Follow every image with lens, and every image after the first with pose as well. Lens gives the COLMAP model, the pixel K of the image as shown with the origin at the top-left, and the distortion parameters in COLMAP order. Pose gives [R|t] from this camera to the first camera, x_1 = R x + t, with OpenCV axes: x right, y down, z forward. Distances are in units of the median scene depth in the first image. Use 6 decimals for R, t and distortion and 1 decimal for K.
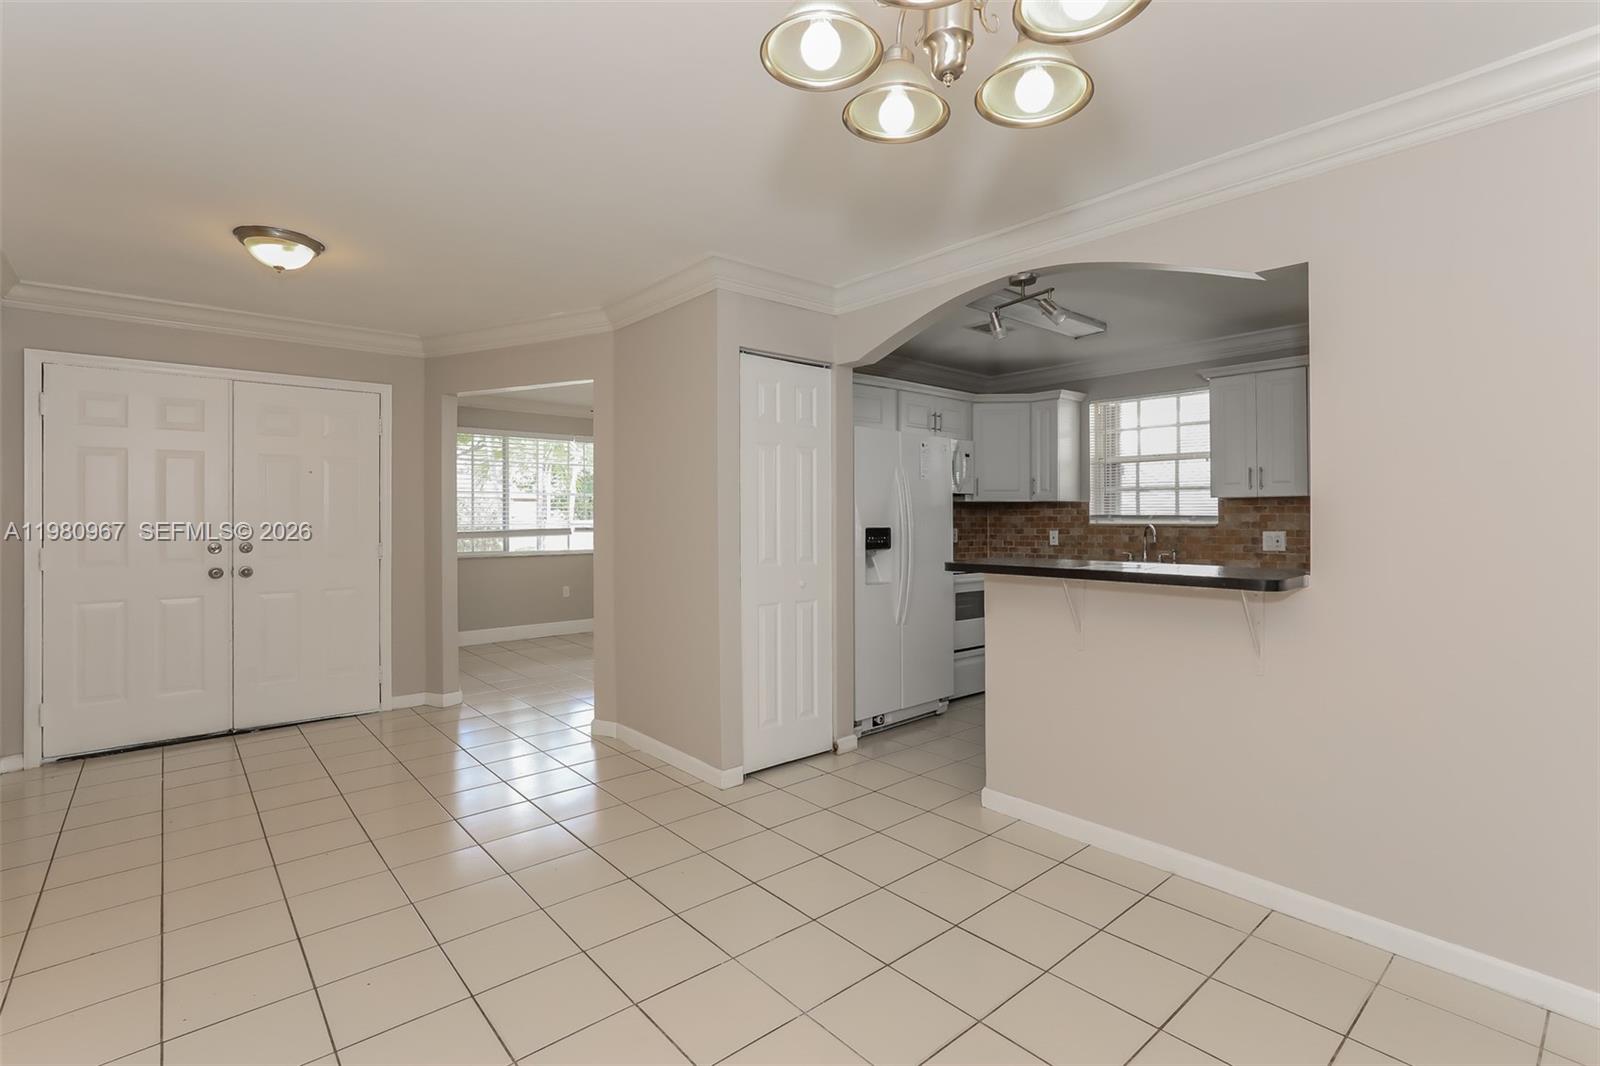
lens RADIAL K [[749.1, 0, 800.5], [0, 749.1, 523.4], [0, 0, 1]] dist [0.002499, 0.000410]
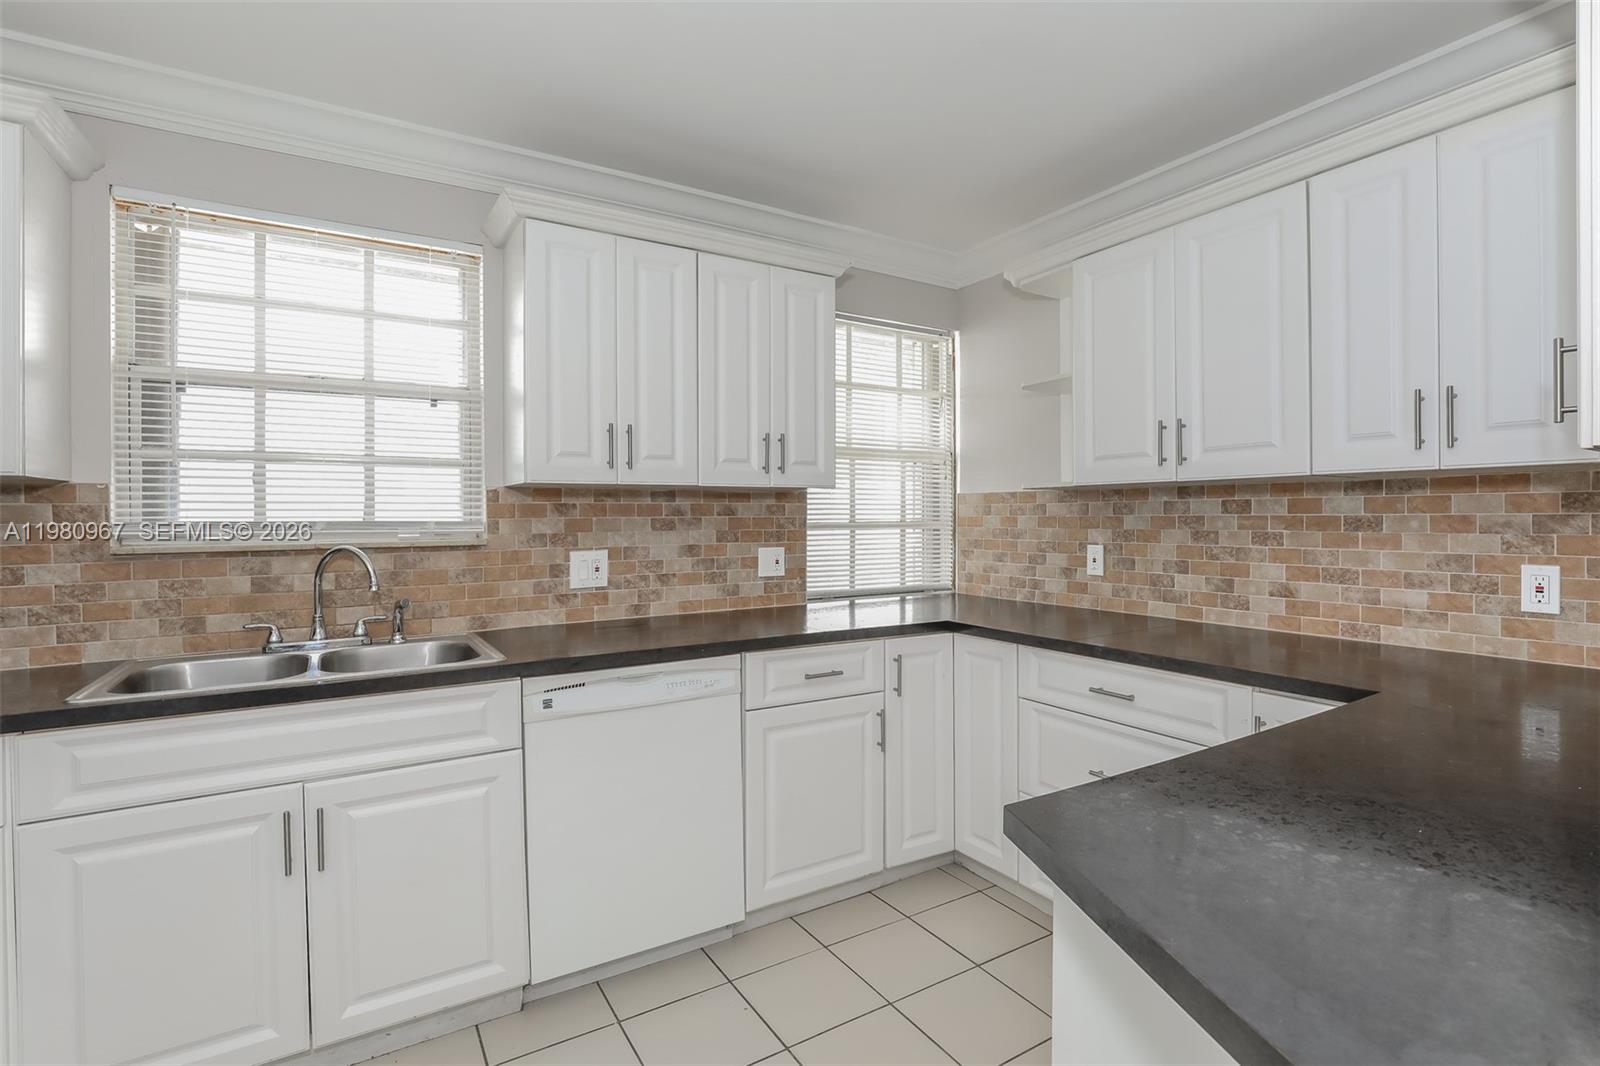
lens RADIAL K [[749.1, 0, 794.2], [0, 749.1, 523.4], [0, 0, 1]] dist [0.002499, 0.000410]
pose [[0.165657, -0.007114, 0.986158, 0.110998], [0.012887, 0.999904, 0.005048, -0.009012], [-0.986099, 0.011872, 0.165733, 0.681902]]
